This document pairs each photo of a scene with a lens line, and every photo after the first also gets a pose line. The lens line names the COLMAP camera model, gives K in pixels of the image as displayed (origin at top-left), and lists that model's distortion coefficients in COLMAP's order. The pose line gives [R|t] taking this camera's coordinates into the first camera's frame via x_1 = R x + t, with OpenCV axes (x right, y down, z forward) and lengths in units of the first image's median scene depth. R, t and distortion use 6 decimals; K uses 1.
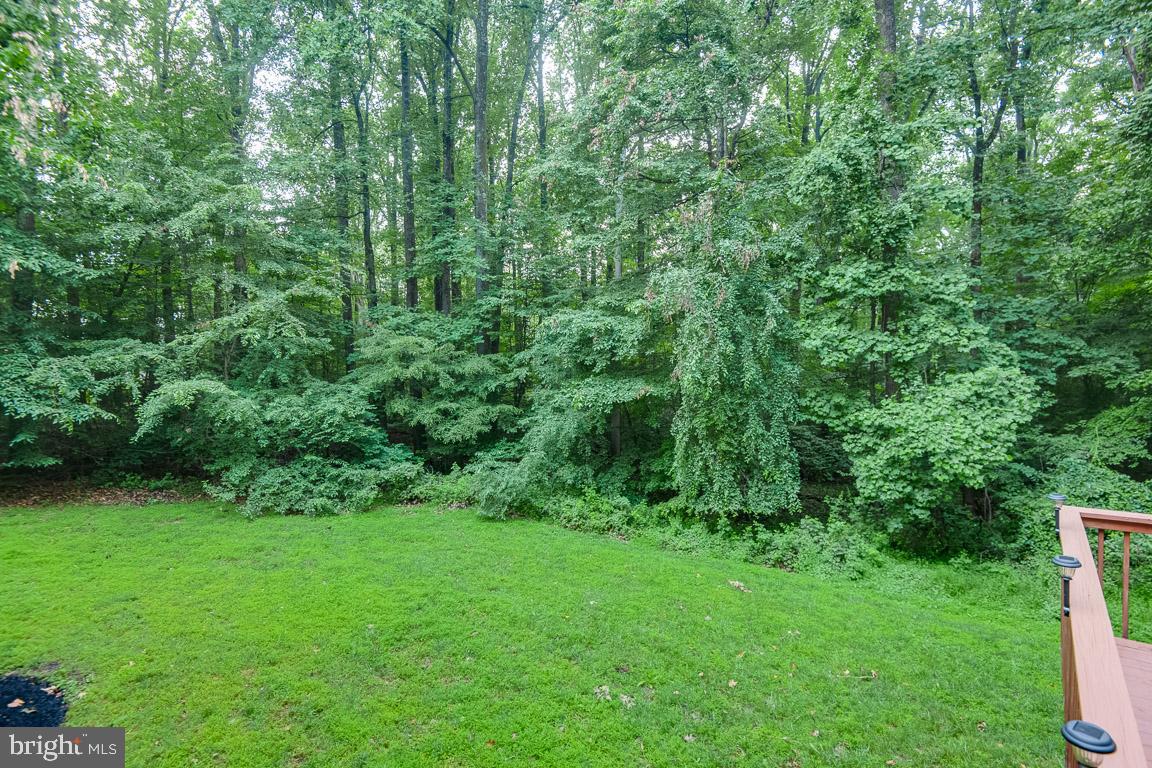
lens RADIAL K [[565.7, 0, 576.0], [0, 565.7, 384.0], [0, 0, 1]] dist [-0.001635, -0.000253]
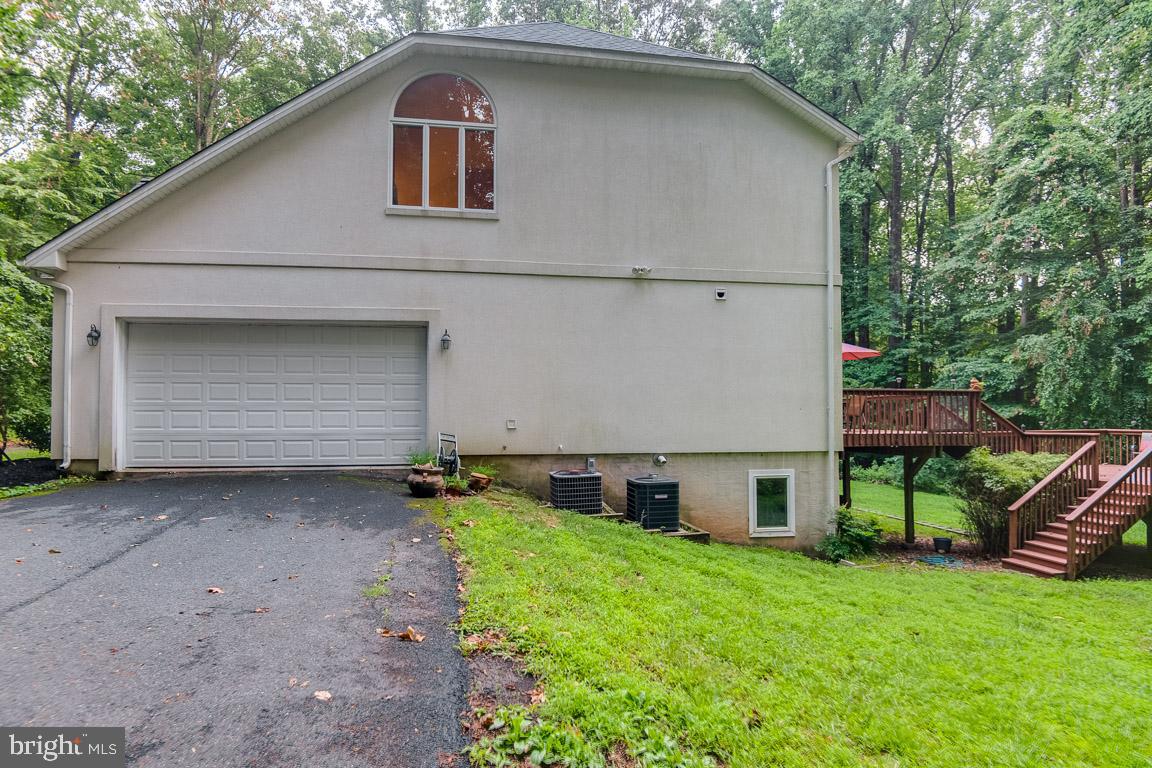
lens RADIAL K [[565.7, 0, 576.0], [0, 565.7, 384.0], [0, 0, 1]] dist [-0.001635, -0.000253]
pose [[0.793049, 0.003753, -0.609147, 0.079919], [-0.045703, 0.997529, -0.053355, 0.058872], [0.607441, 0.070153, 0.791261, -0.770884]]
